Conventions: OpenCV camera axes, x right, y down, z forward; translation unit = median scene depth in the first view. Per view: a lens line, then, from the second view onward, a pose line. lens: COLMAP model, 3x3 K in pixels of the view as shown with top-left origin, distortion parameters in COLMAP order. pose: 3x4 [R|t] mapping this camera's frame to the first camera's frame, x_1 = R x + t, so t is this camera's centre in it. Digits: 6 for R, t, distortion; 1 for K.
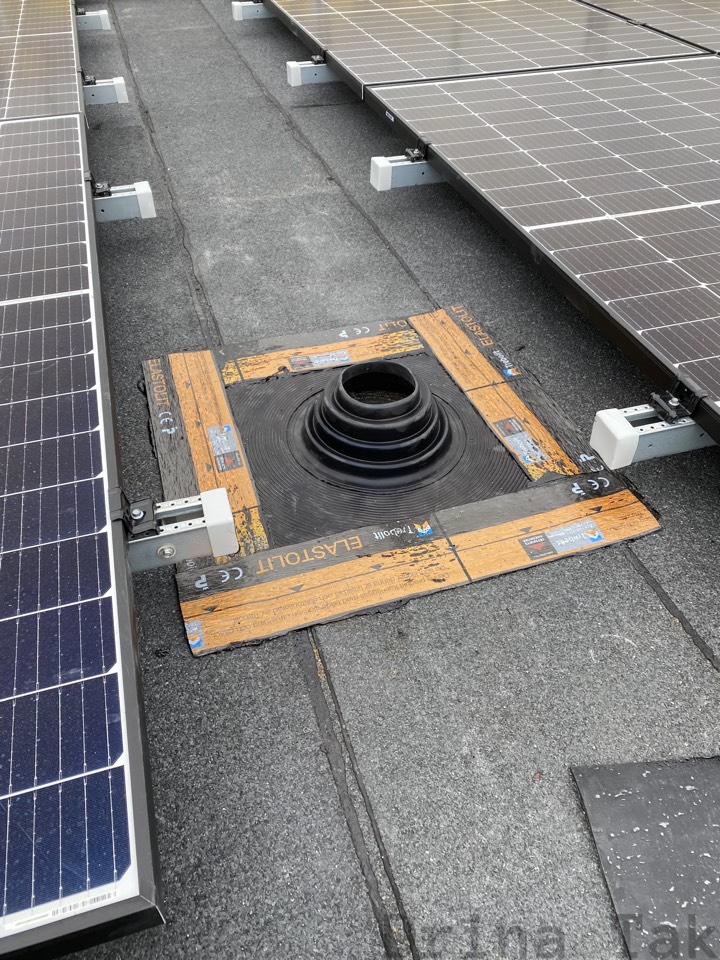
lens RADIAL K [[727.3, 0, 342.8], [0, 727.3, 465.5], [0, 0, 1]] dist [0.064326, -0.089059]
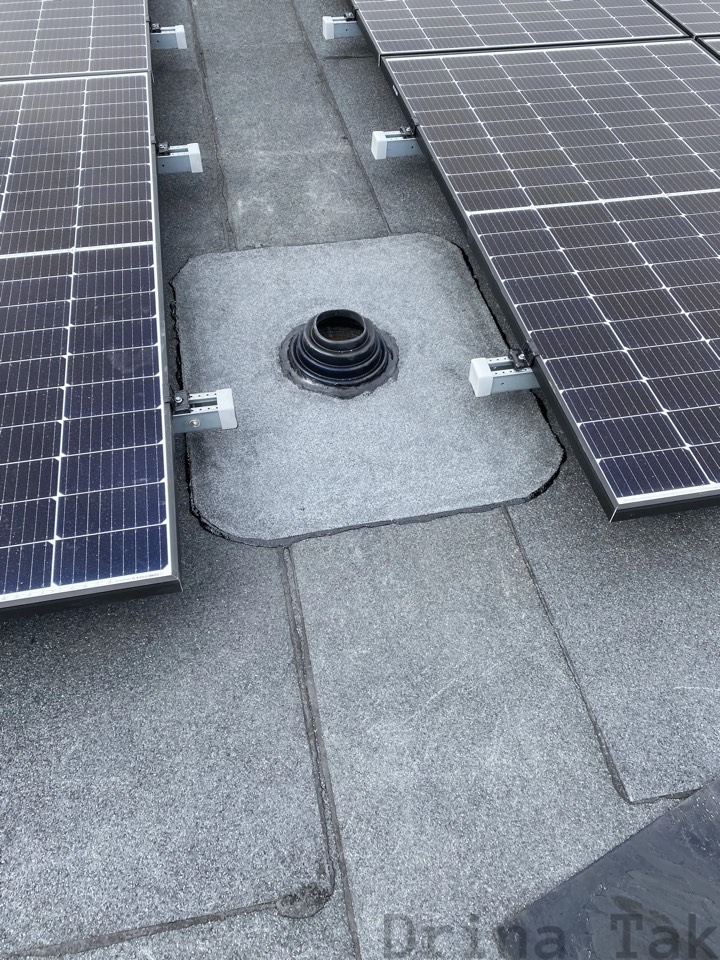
lens RADIAL K [[727.3, 0, 342.8], [0, 727.3, 465.5], [0, 0, 1]] dist [0.064326, -0.089059]
pose [[0.995056, 0.089870, -0.042277, 0.101791], [-0.082788, 0.985697, 0.146790, -0.035032], [0.054865, -0.142565, 0.988264, -0.373562]]
